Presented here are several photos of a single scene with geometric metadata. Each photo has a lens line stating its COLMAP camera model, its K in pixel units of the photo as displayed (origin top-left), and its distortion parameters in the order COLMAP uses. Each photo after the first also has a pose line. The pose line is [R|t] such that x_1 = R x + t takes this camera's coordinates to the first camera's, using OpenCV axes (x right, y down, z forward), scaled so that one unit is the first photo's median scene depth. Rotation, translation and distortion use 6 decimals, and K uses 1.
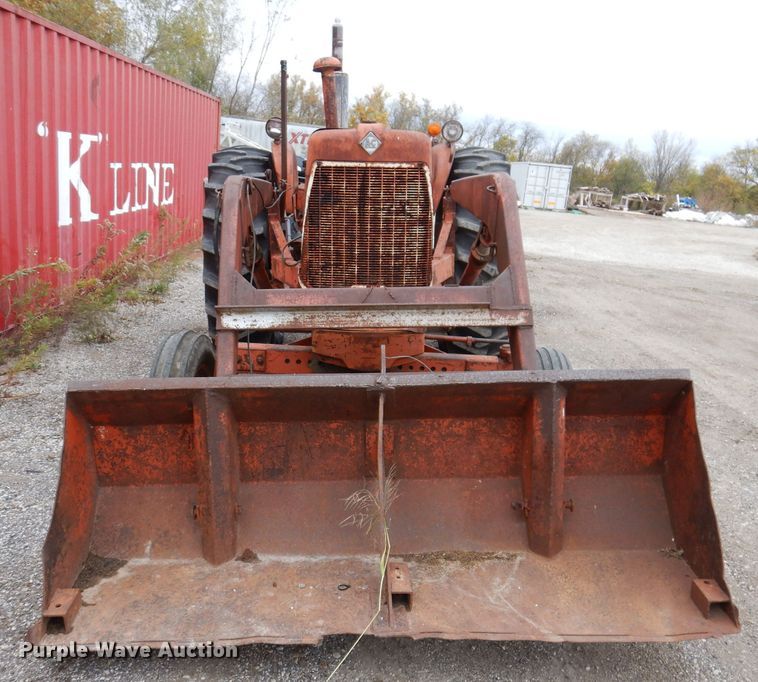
lens RADIAL K [[785.4, 0, 361.8], [0, 785.4, 374.8], [0, 0, 1]] dist [0.006961, 0.011882]
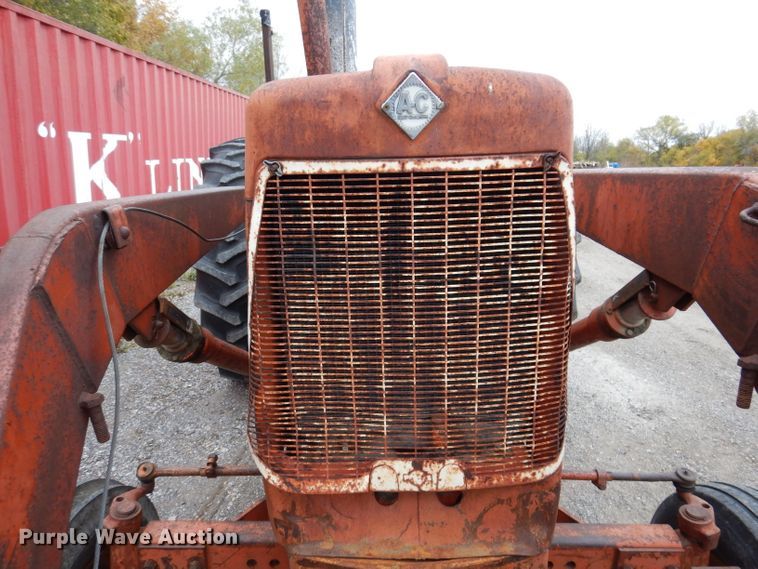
lens RADIAL K [[541.4, 0, 379.0], [0, 541.4, 284.5], [0, 0, 1]] dist [0.015305, -0.009226]
pose [[0.999093, -0.040041, -0.014461, -0.003551], [0.039780, 0.999048, -0.017883, -0.205363], [0.015163, 0.017292, 0.999735, 0.739401]]
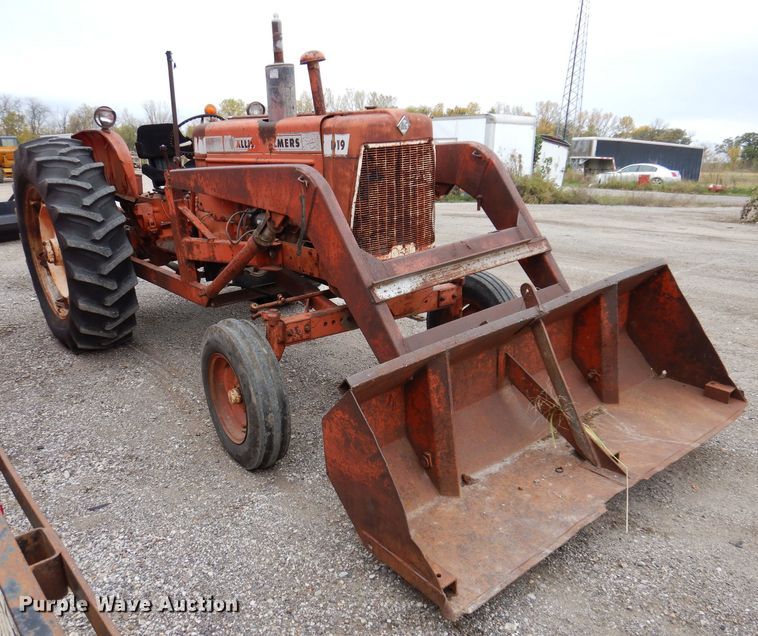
lens RADIAL K [[635.0, 0, 354.5], [0, 635.0, 333.8], [0, 0, 1]] dist [0.018309, -0.001636]
pose [[0.795768, -0.247219, 0.552843, -0.643623], [0.220486, 0.968501, 0.115722, -0.113248], [-0.564038, 0.029806, 0.825211, 0.247315]]
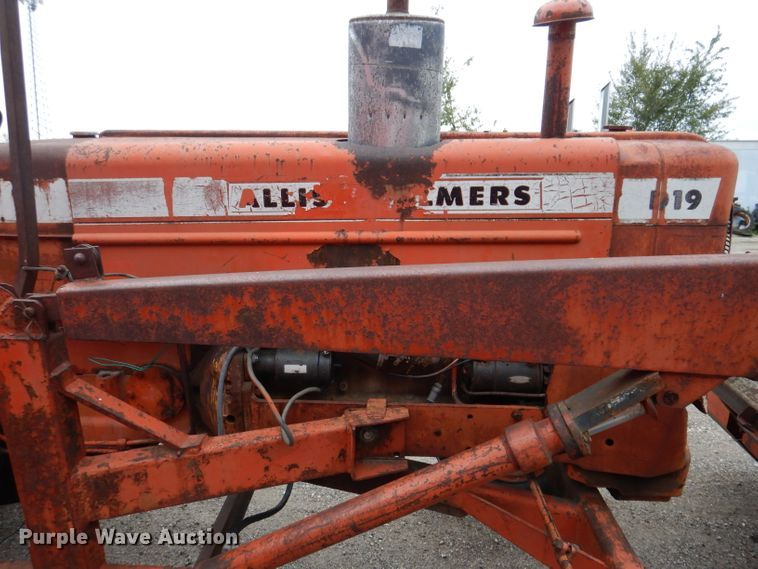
lens RADIAL K [[541.4, 0, 379.0], [0, 541.4, 284.5], [0, 0, 1]] dist [0.015305, -0.009226]
pose [[0.065430, -0.278581, 0.958181, -0.473425], [0.270855, 0.929146, 0.251644, -0.380150], [-0.960394, 0.243063, 0.136250, 1.199171]]
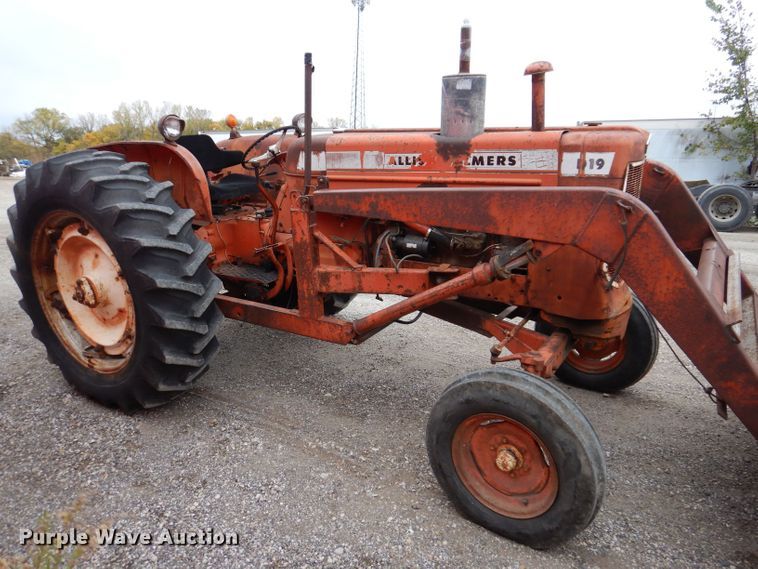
lens RADIAL K [[541.4, 0, 379.0], [0, 541.4, 284.5], [0, 0, 1]] dist [0.015305, -0.009226]
pose [[0.536133, -0.274070, 0.798403, -0.854316], [0.260596, 0.953364, 0.152271, -0.312132], [-0.802901, 0.126423, 0.582552, 0.856623]]
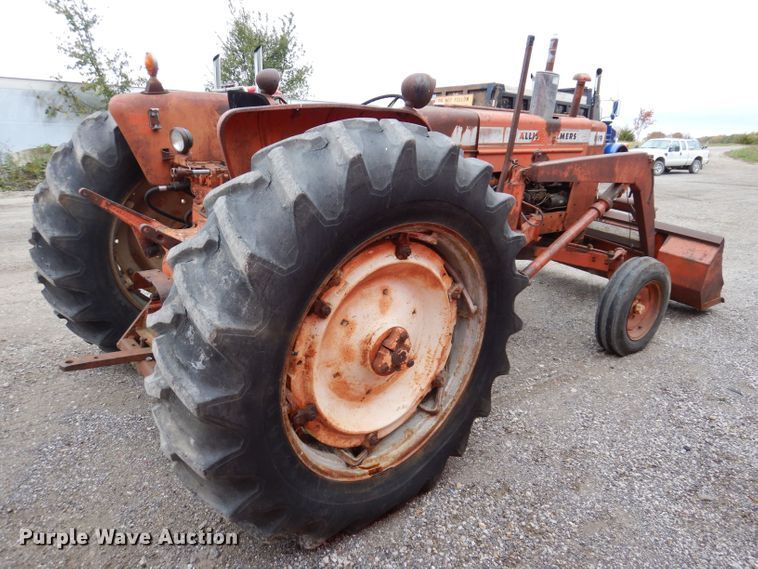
lens RADIAL K [[545.9, 0, 358.3], [0, 545.9, 284.2], [0, 0, 1]] dist [0.010074, 0.001499]
pose [[-0.623615, -0.308195, 0.718415, -0.749152], [0.128286, 0.866199, 0.482952, -0.678220], [-0.771134, 0.393338, -0.500637, 2.248952]]
